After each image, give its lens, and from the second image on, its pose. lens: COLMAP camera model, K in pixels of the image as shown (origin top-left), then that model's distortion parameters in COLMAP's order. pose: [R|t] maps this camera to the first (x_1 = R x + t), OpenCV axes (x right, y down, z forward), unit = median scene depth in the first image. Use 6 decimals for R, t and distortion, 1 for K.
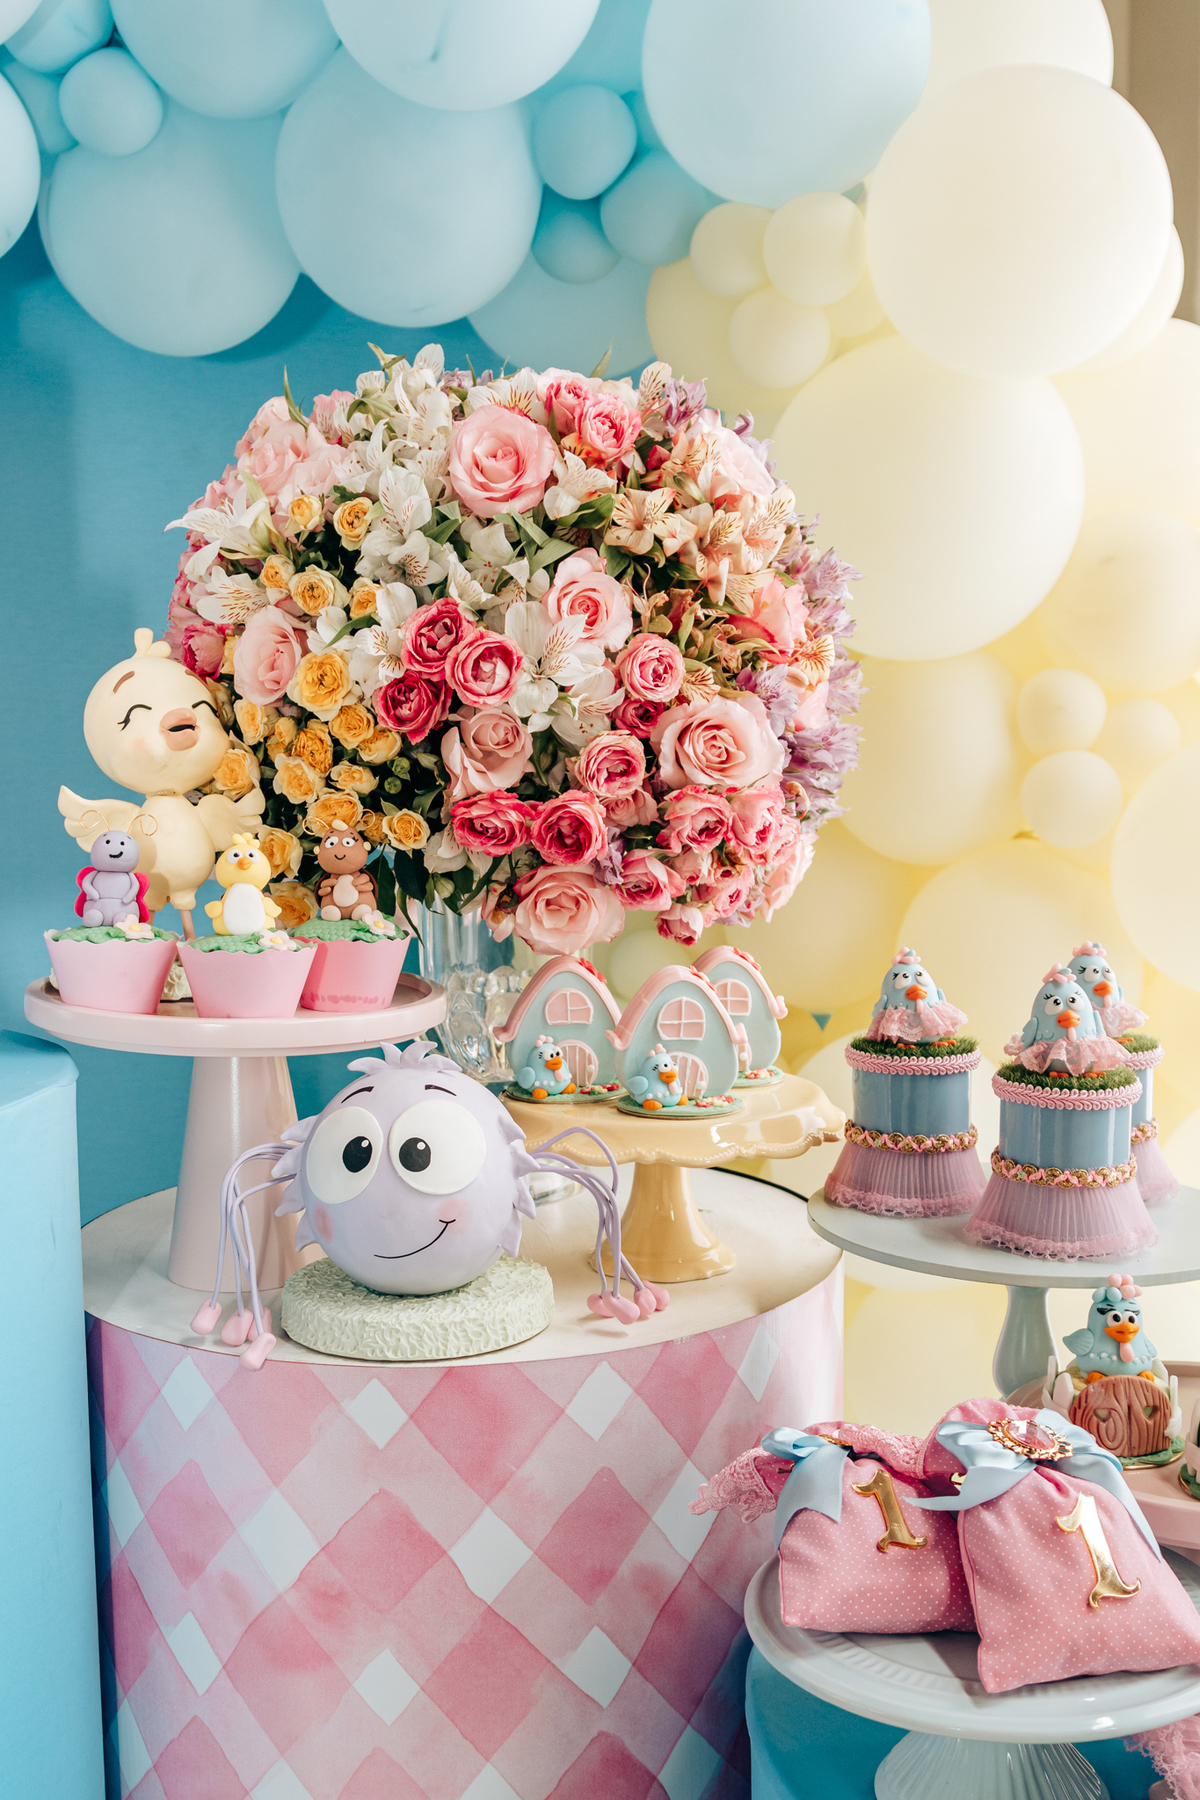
lens RADIAL K [[2011.1, 0, 591.8], [0, 2011.1, 930.2], [0, 0, 1]] dist [-0.017696, 0.001098]
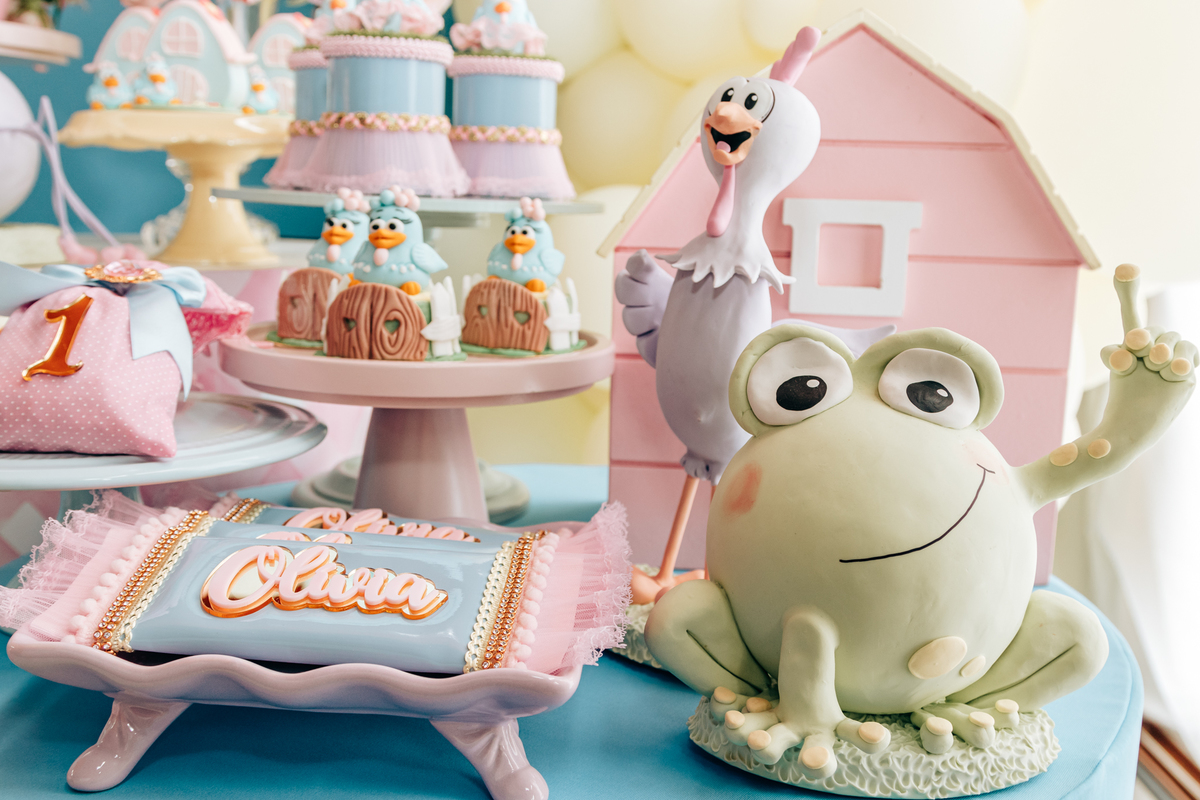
lens RADIAL K [[1283.1, 0, 603.4], [0, 1283.1, 412.3], [0, 0, 1]] dist [-0.002592, 0.025511]
pose [[0.972722, 0.077478, -0.218651, 0.479849], [-0.064895, 0.995827, 0.064166, 0.204127], [0.222710, -0.048226, 0.973691, 0.291594]]
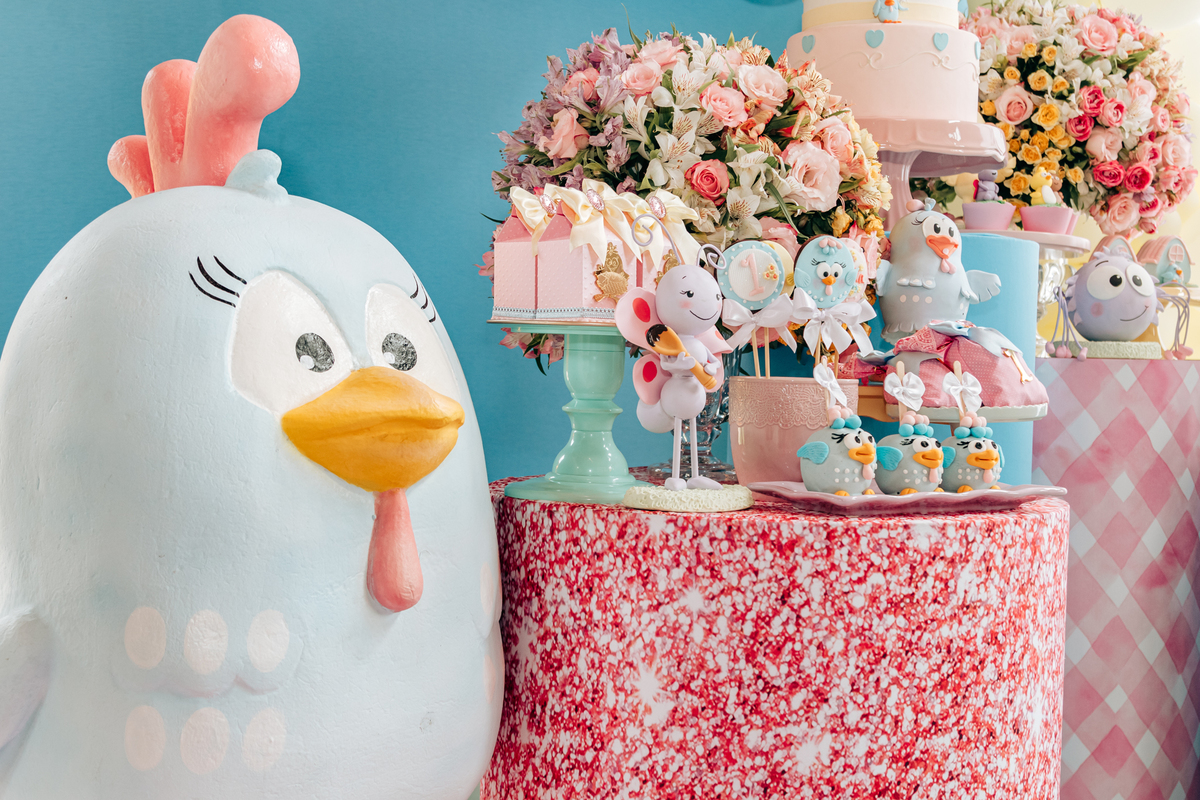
lens RADIAL K [[1745.4, 0, 631.8], [0, 1745.4, 399.4], [0, 0, 1]] dist [-0.000965, 0.002056]
pose [[0.957340, 0.021486, 0.288163, -1.263453], [0.004956, 0.995864, -0.090720, 0.430443], [-0.288921, 0.088278, 0.953274, -0.911254]]
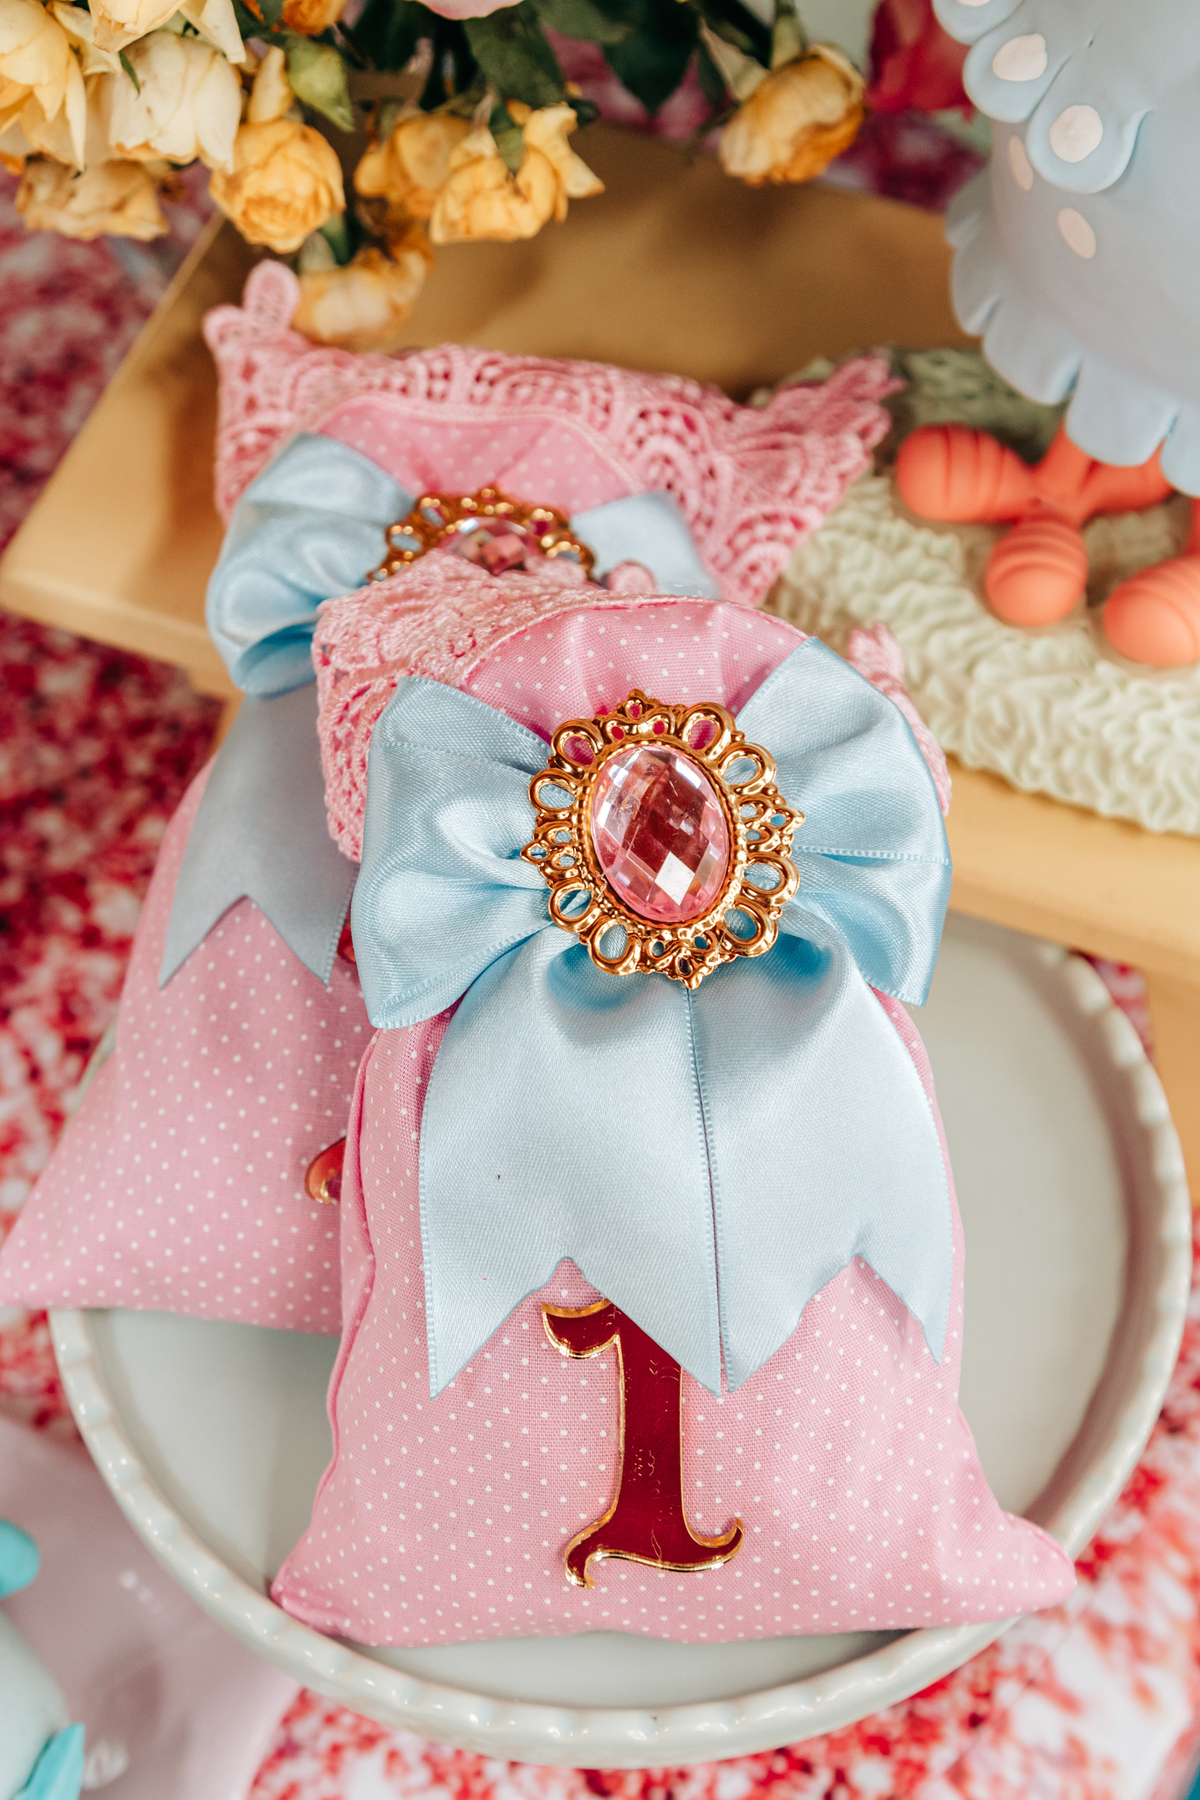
lens RADIAL K [[3299.0, 0, 599.3], [0, 3299.0, 899.5], [0, 0, 1]] dist [-0.011594, 0.071319]
pose [[0.847803, 0.445178, -0.288180, -0.397722], [-0.087615, 0.653530, 0.751812, -0.056914], [0.523024, -0.612140, 0.593069, 0.308811]]
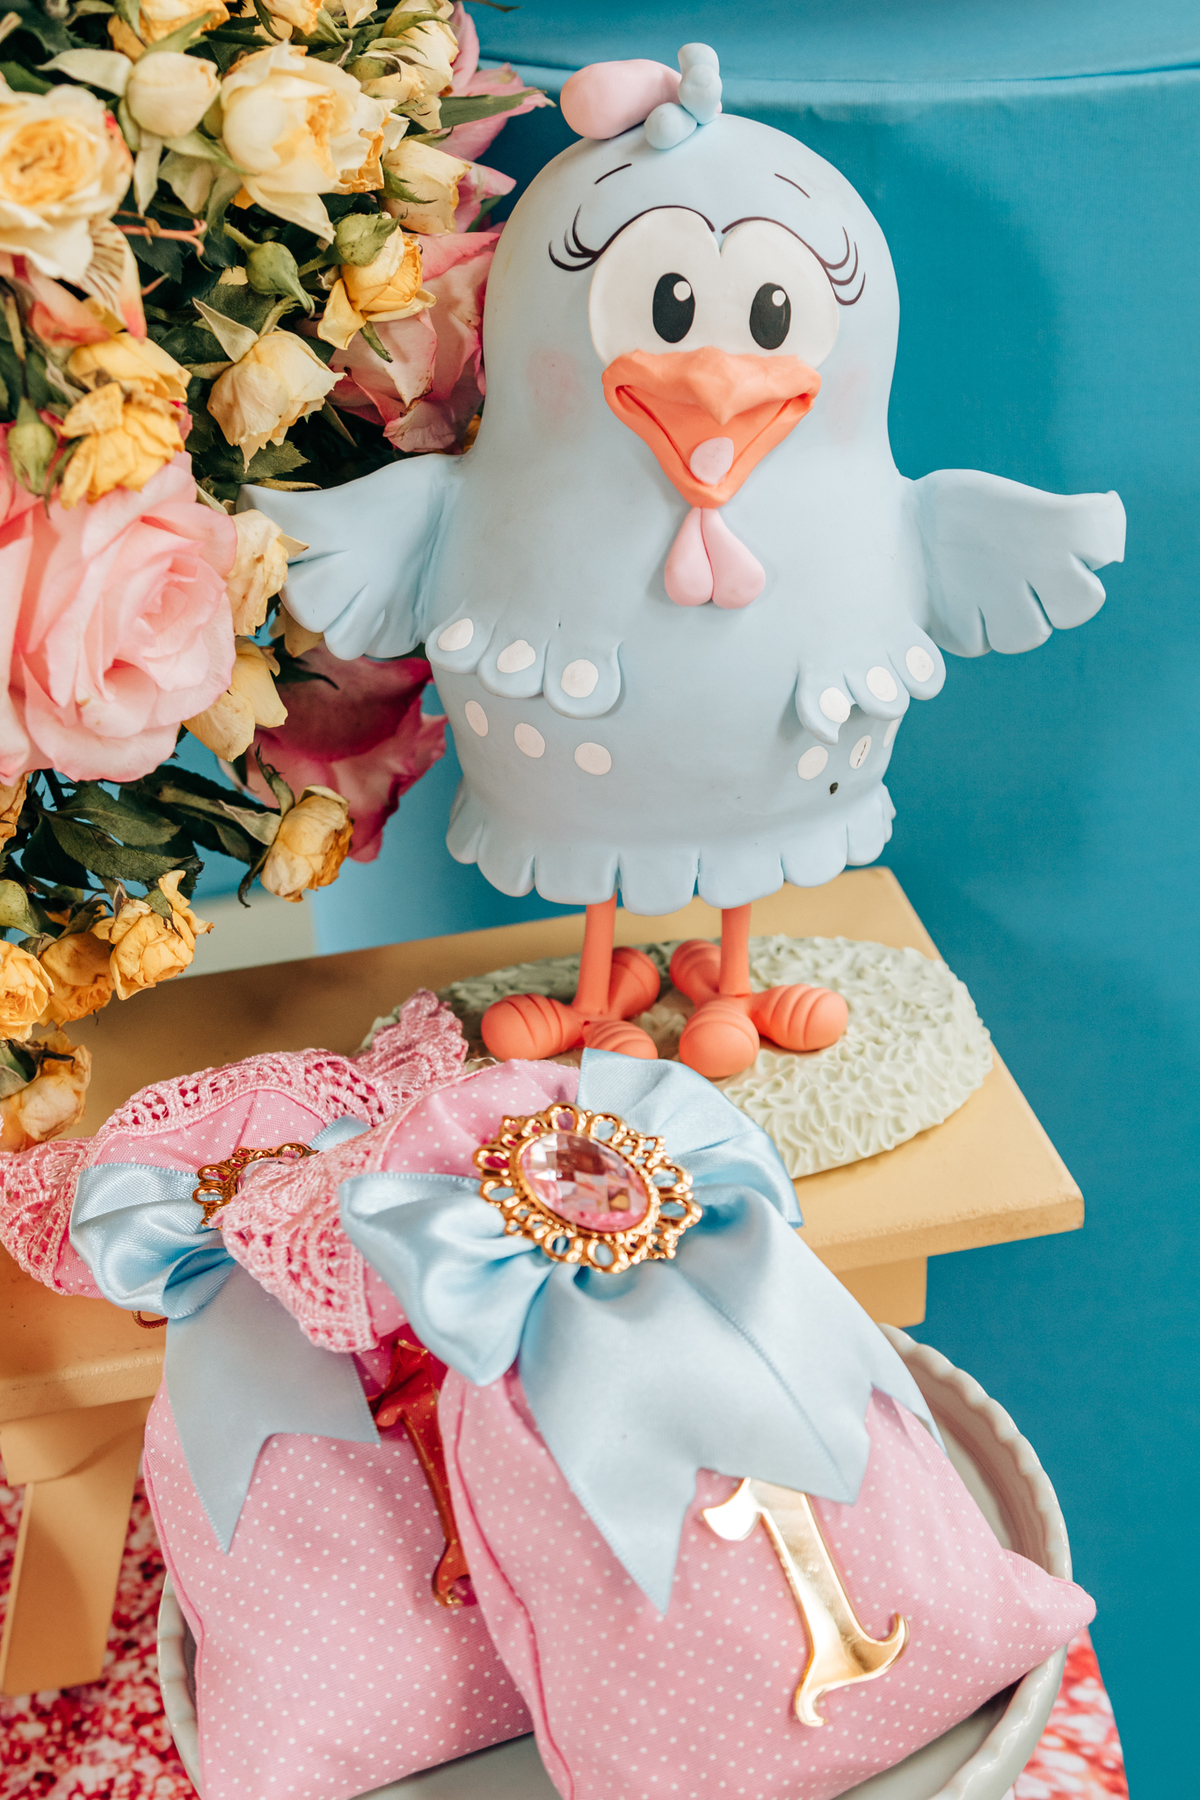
lens RADIAL K [[2938.0, 0, 604.9], [0, 2938.0, 902.9], [0, 0, 1]] dist [-0.013317, 0.016579]
pose [[0.998537, -0.053889, -0.004557, -0.494697], [0.050966, 0.909487, 0.412596, -0.003711], [-0.018090, -0.412224, 0.910903, 0.151879]]
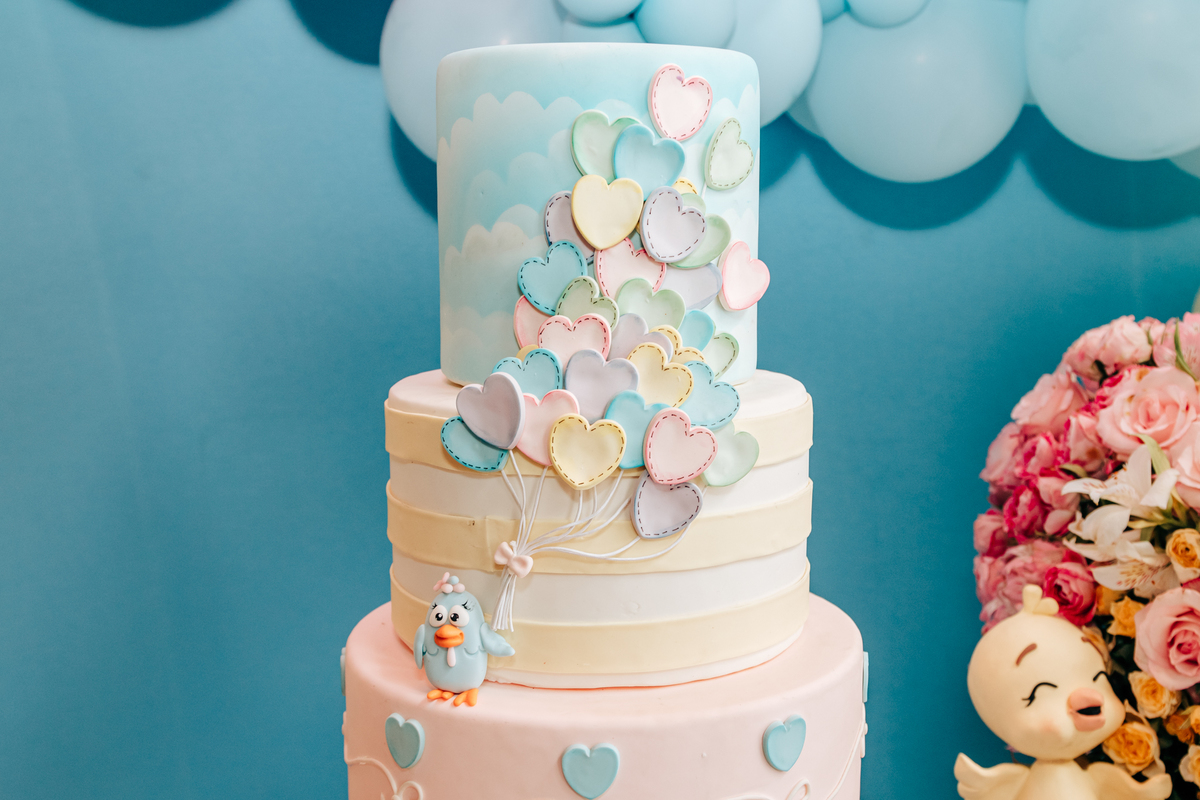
lens RADIAL K [[1351.6, 0, 615.5], [0, 1351.6, 421.7], [0, 0, 1]] dist [0.010937, 0.011197]
pose [[0.976137, 0.039603, -0.213512, -0.302081], [-0.032979, 0.998861, 0.034495, -0.263439], [0.214635, -0.026630, 0.976331, 0.307694]]
